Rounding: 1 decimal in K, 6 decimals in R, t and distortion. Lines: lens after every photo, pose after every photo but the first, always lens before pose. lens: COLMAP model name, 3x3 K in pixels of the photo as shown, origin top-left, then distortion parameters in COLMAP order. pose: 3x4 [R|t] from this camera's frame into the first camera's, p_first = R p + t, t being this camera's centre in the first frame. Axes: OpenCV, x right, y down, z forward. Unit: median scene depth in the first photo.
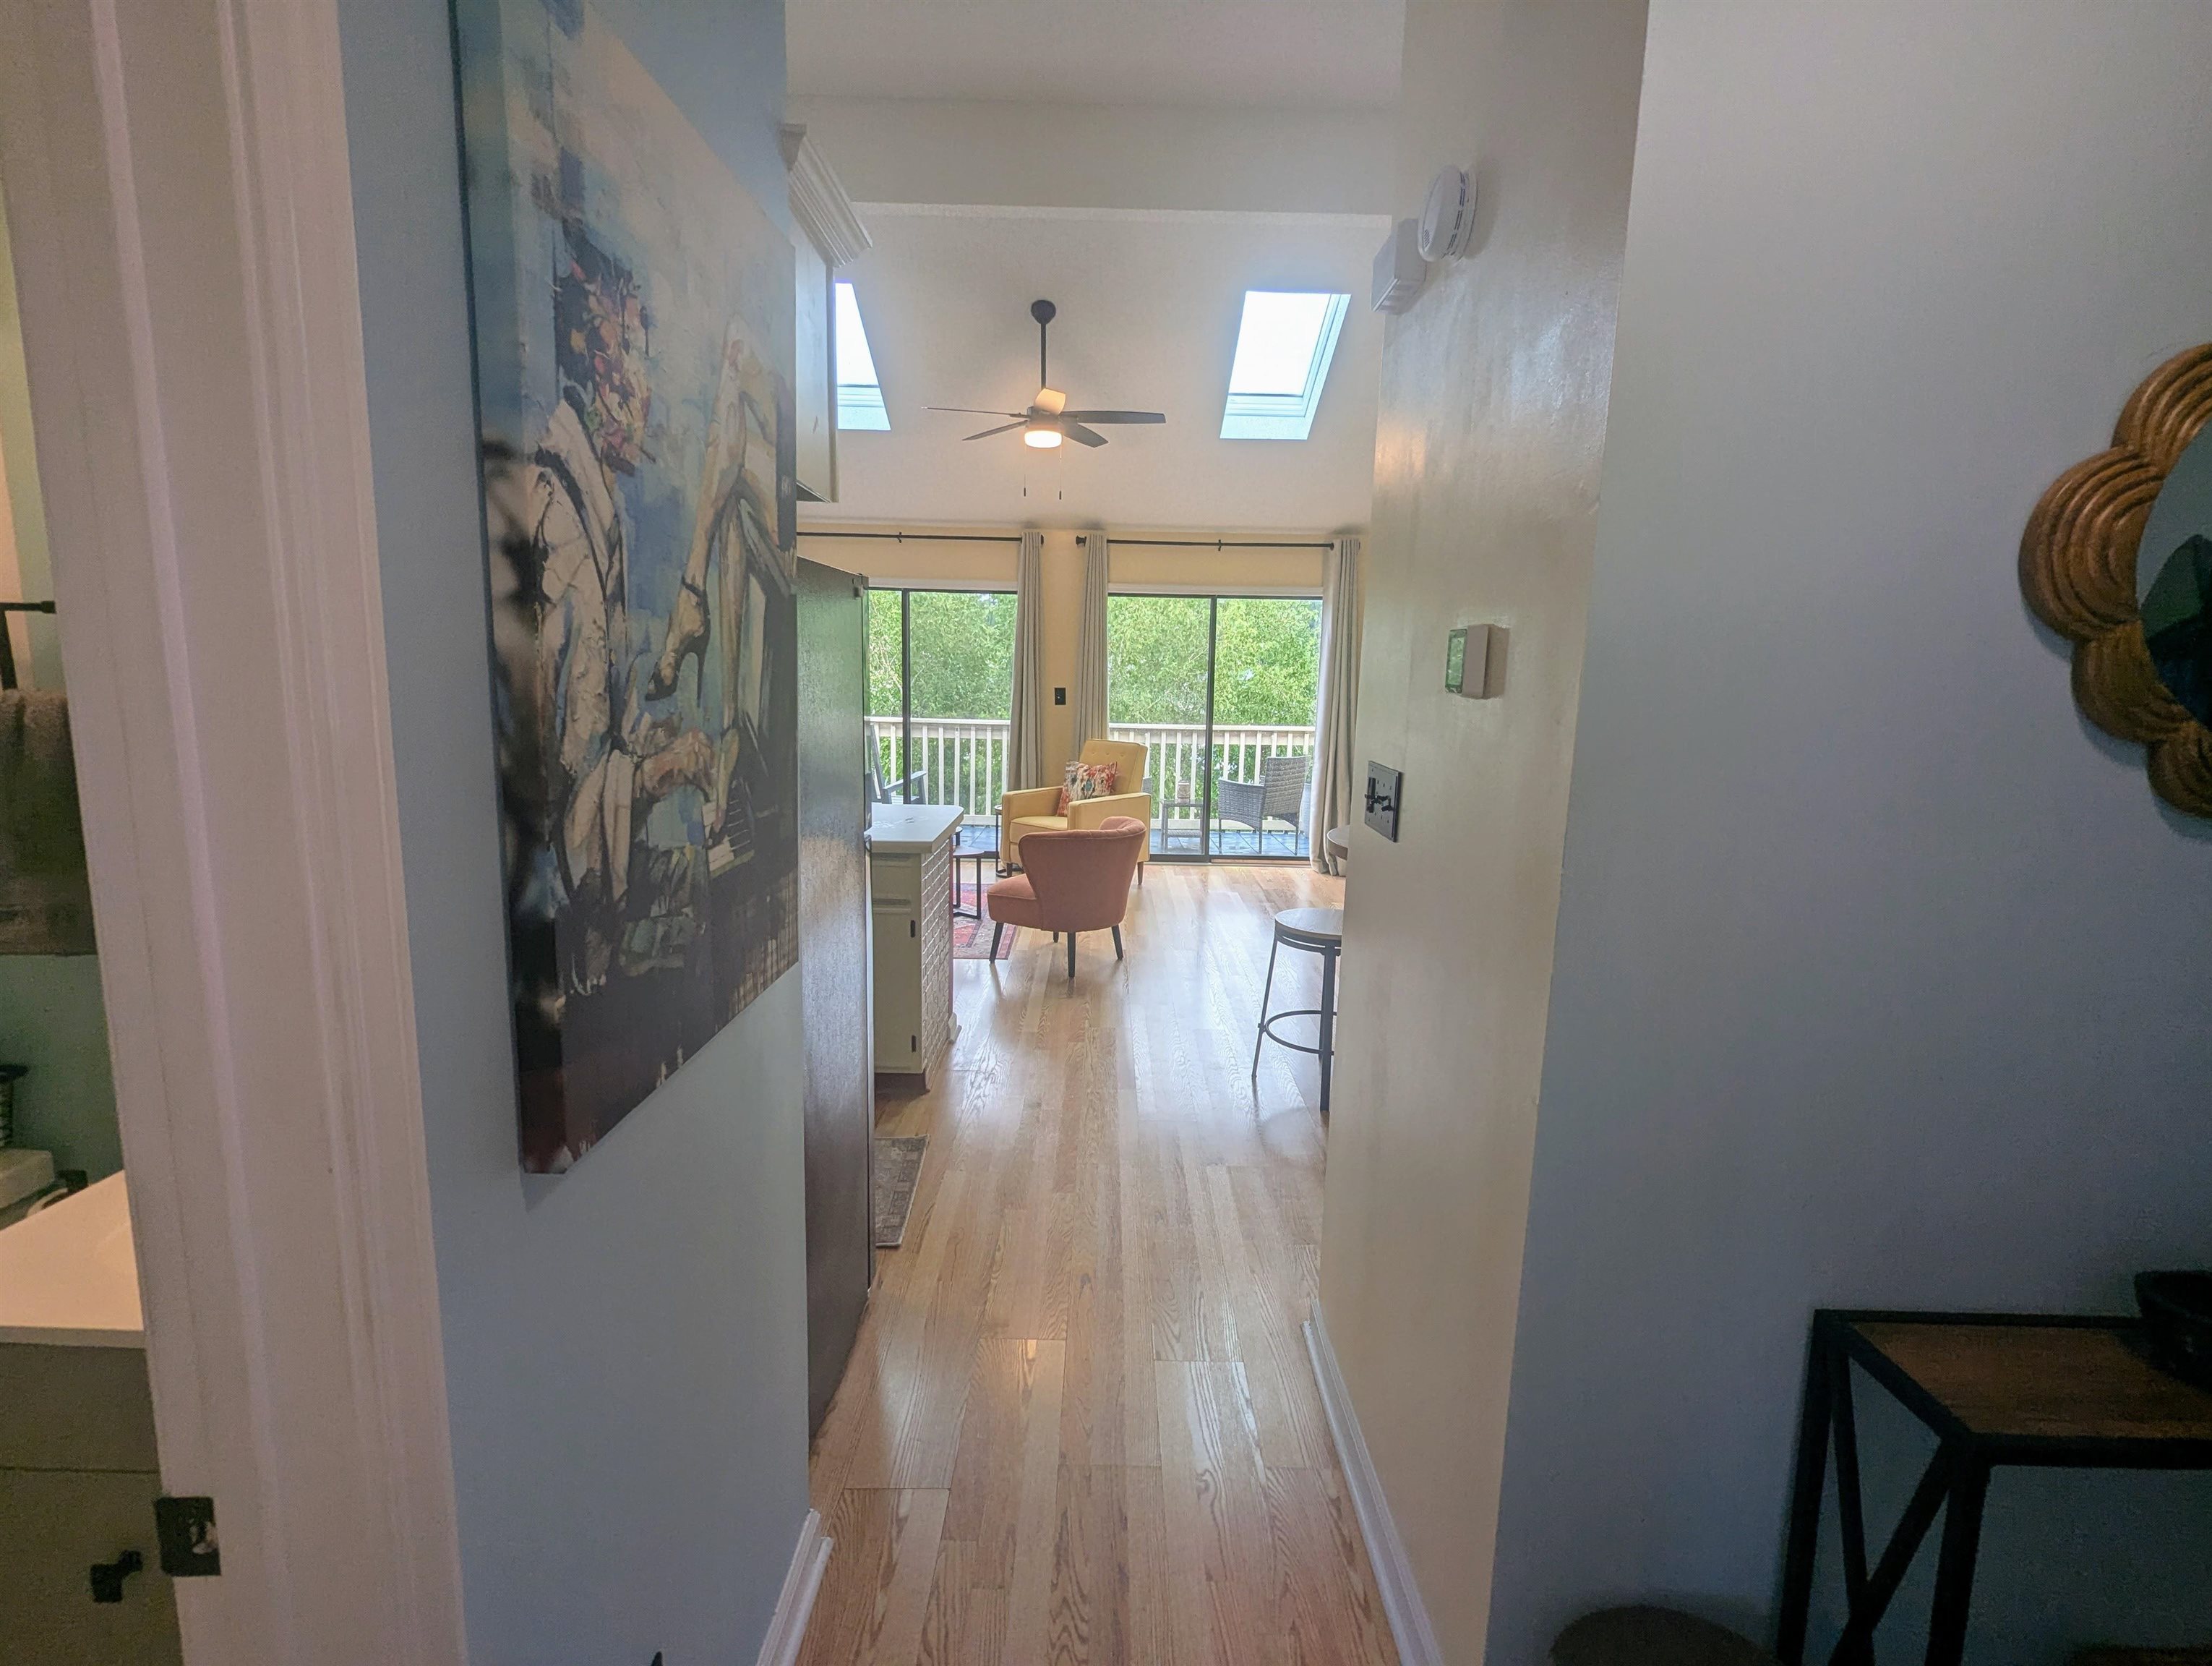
lens RADIAL K [[1049.6, 0, 1106.0], [0, 1049.6, 833.0], [0, 0, 1]] dist [0.003256, 0.000155]
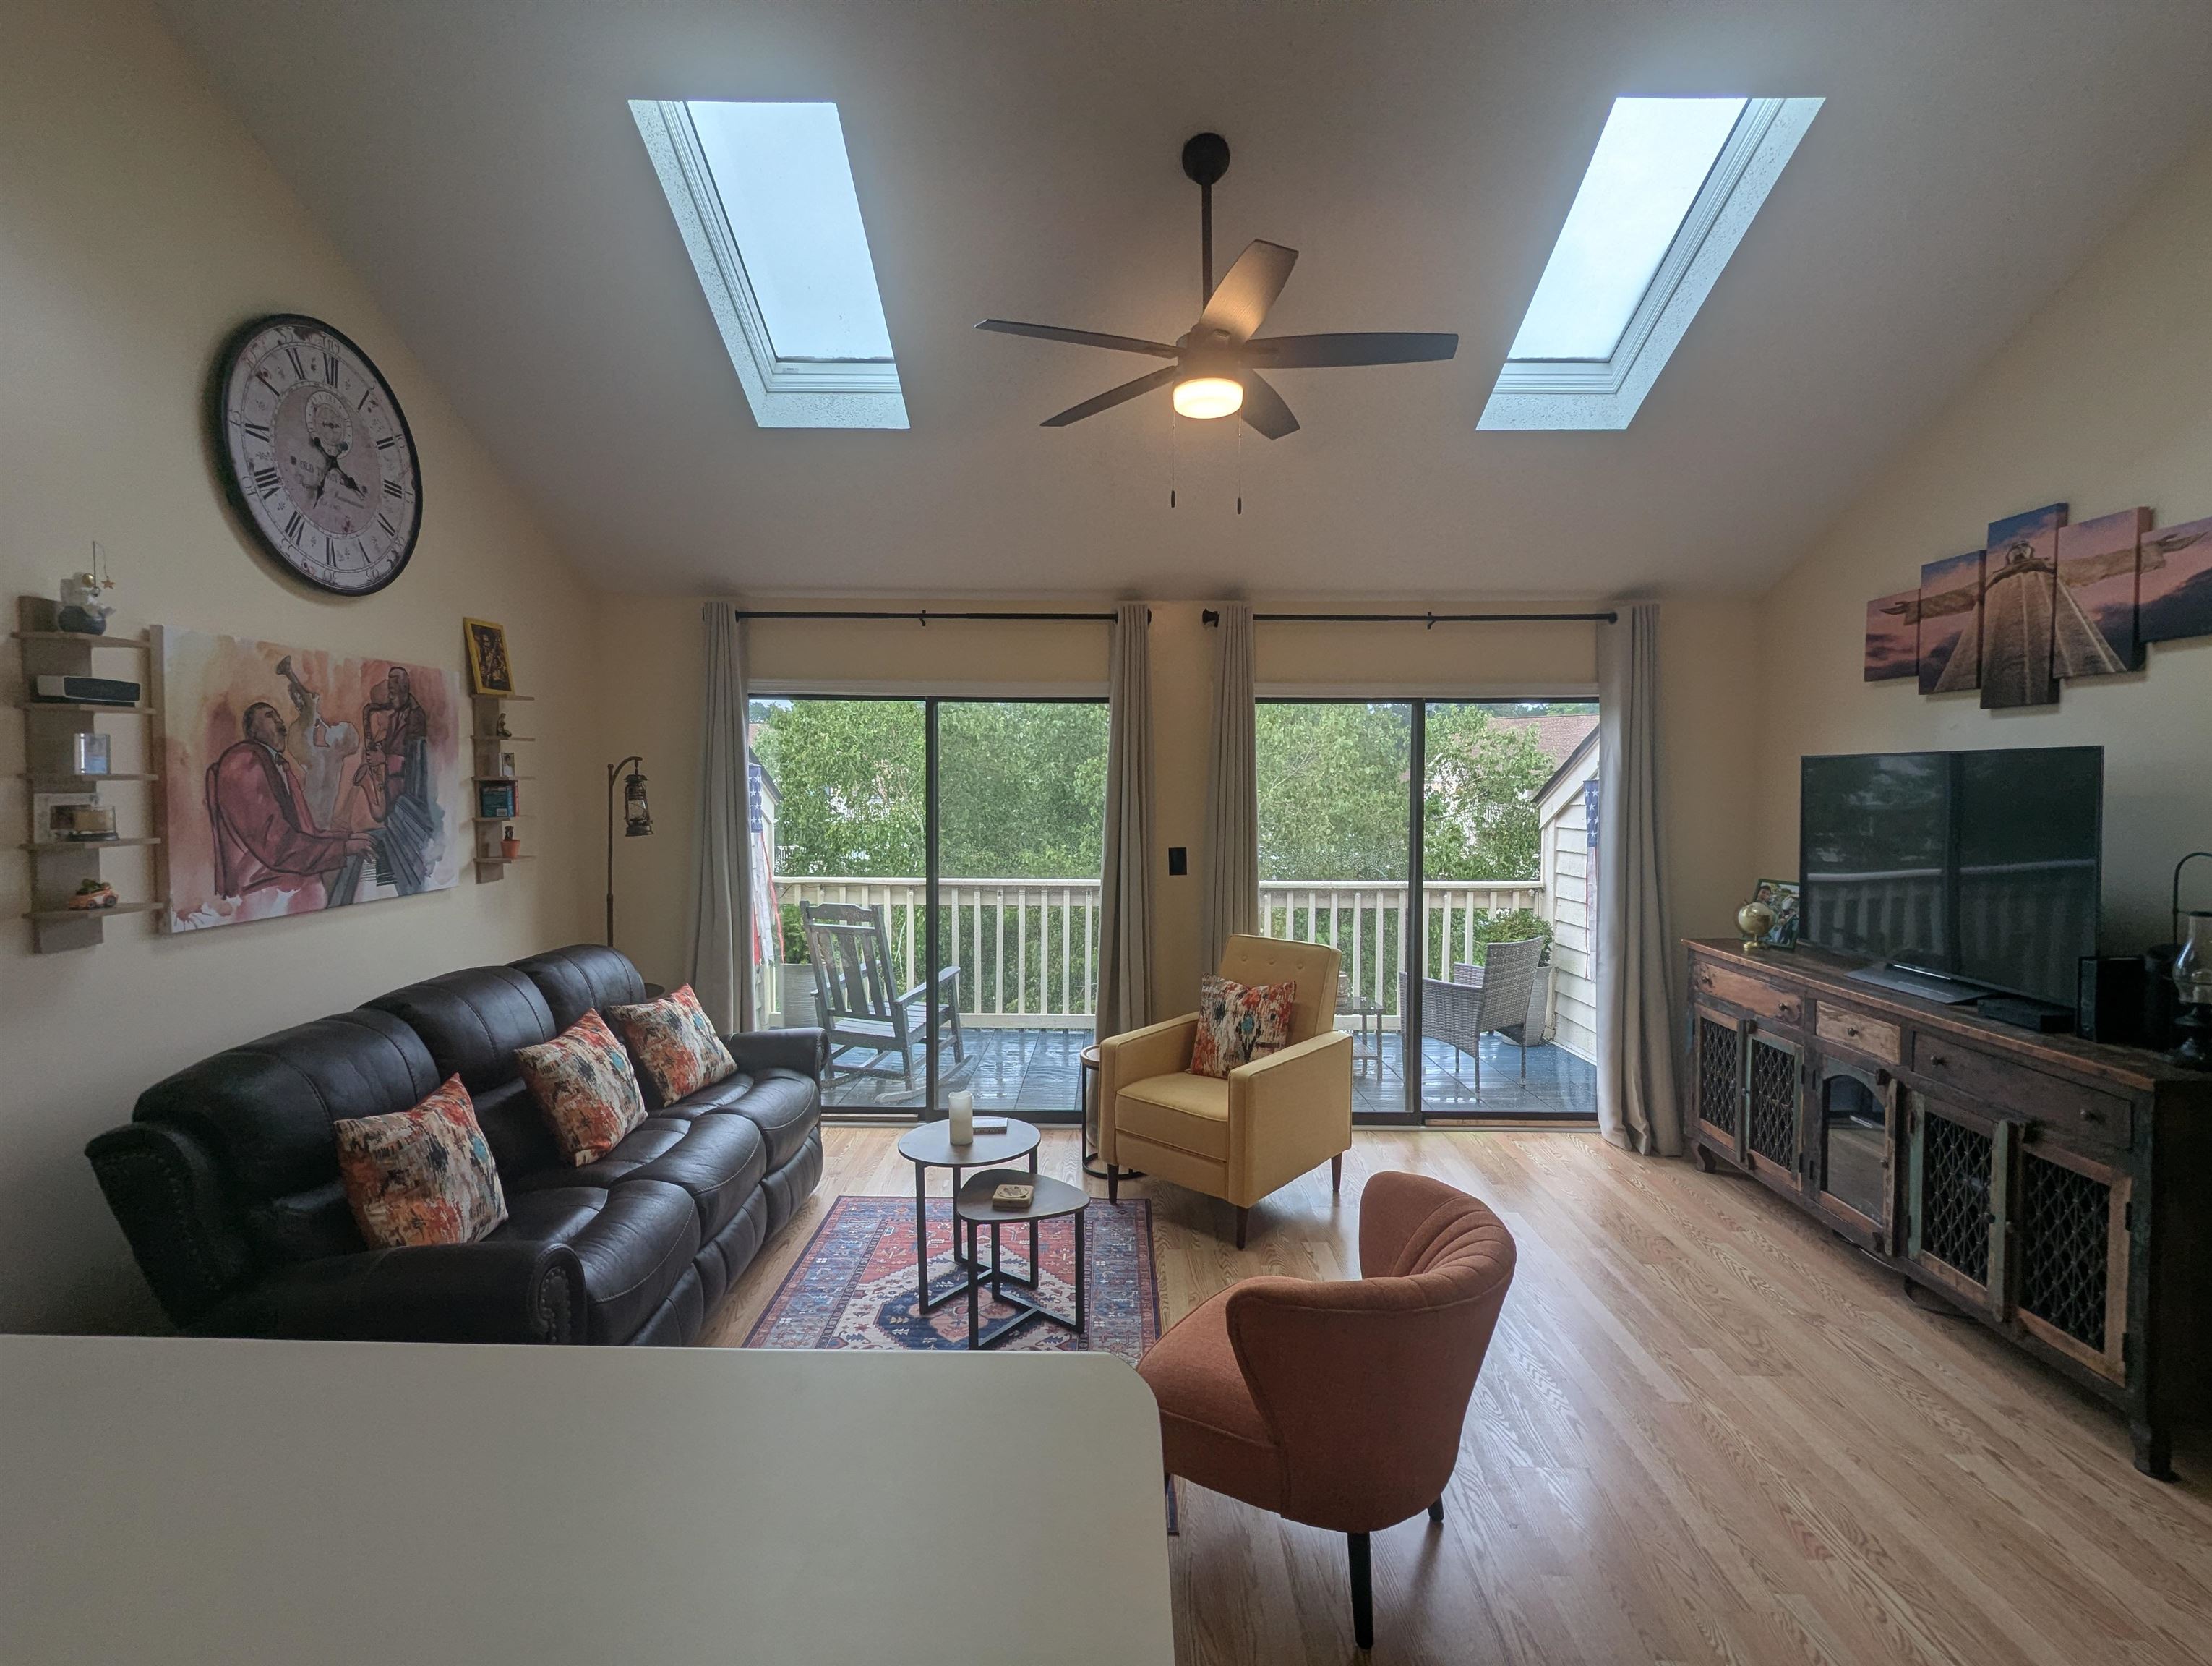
lens RADIAL K [[1049.6, 0, 1106.0], [0, 1049.6, 833.0], [0, 0, 1]] dist [0.003256, 0.000155]
pose [[0.999791, -0.015780, -0.012989, -0.079629], [0.014304, 0.994176, -0.106814, -0.082733], [0.014599, 0.106606, 0.994194, 0.384043]]
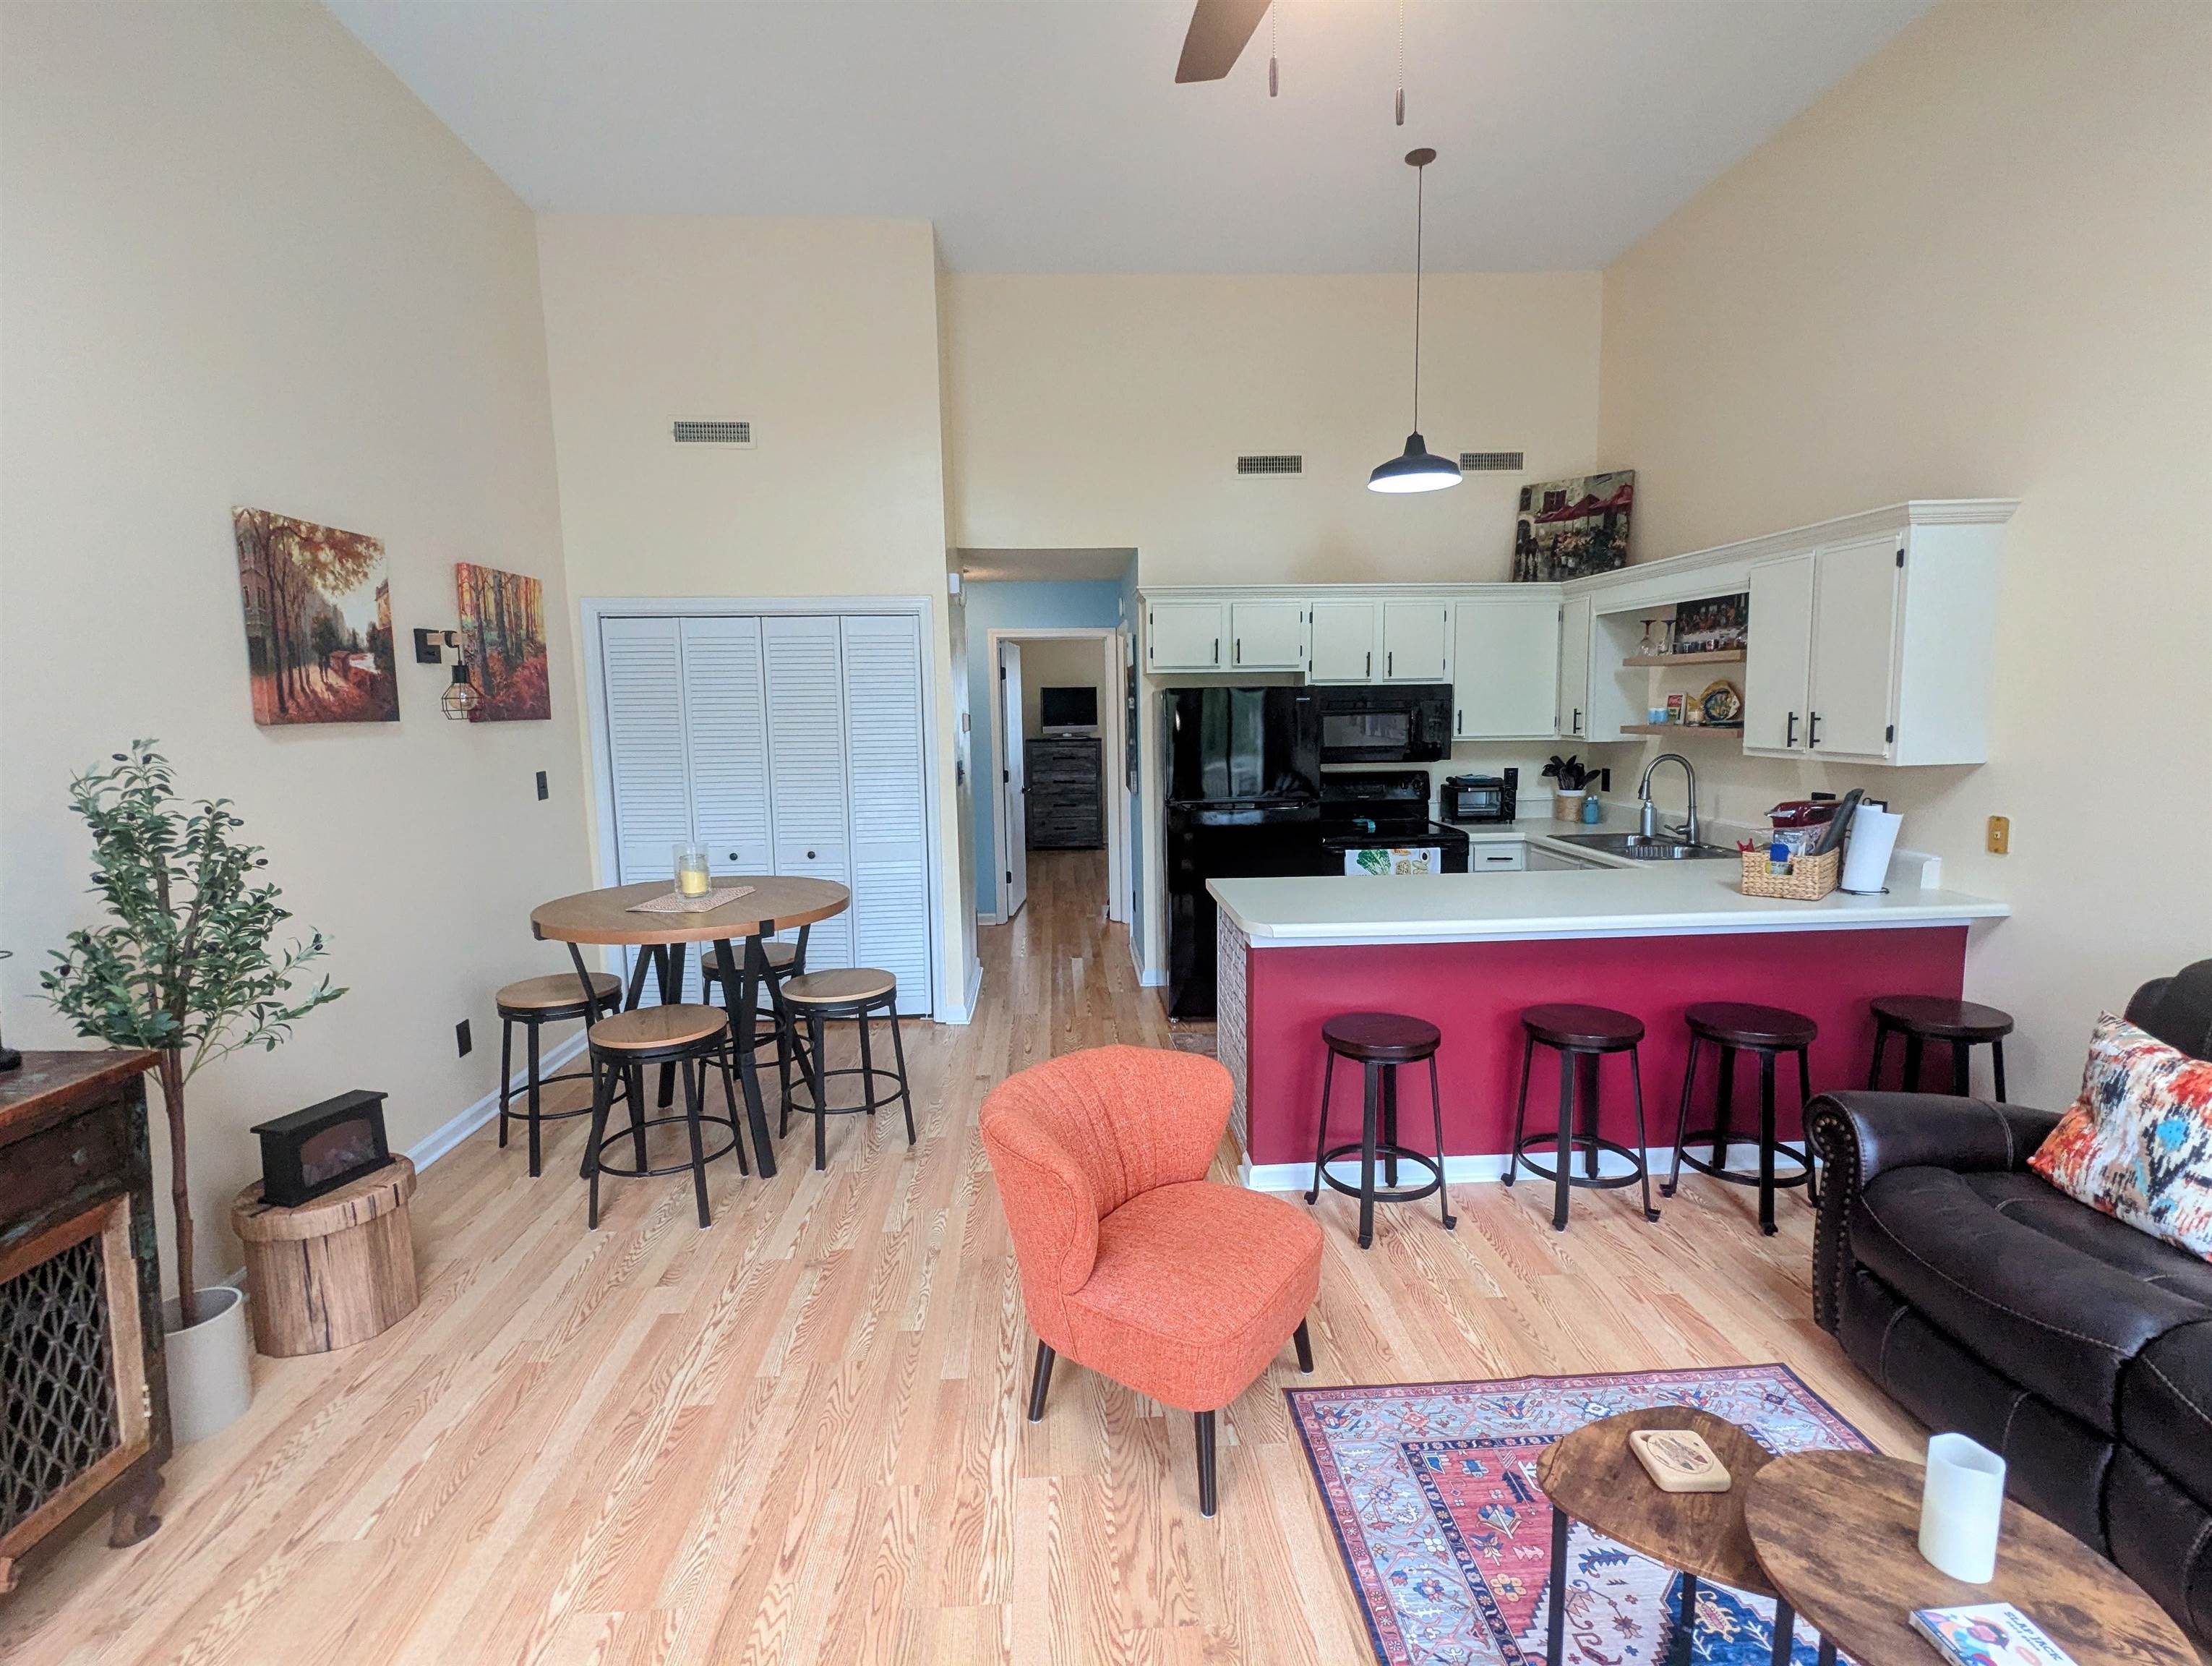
lens RADIAL K [[1049.6, 0, 1106.0], [0, 1049.6, 833.0], [0, 0, 1]] dist [0.003256, 0.000155]
pose [[-0.998612, -0.000159, -0.052664, 0.005704], [-0.014709, 0.961041, 0.276016, -0.168731], [0.050569, 0.276407, -0.959709, 0.967675]]
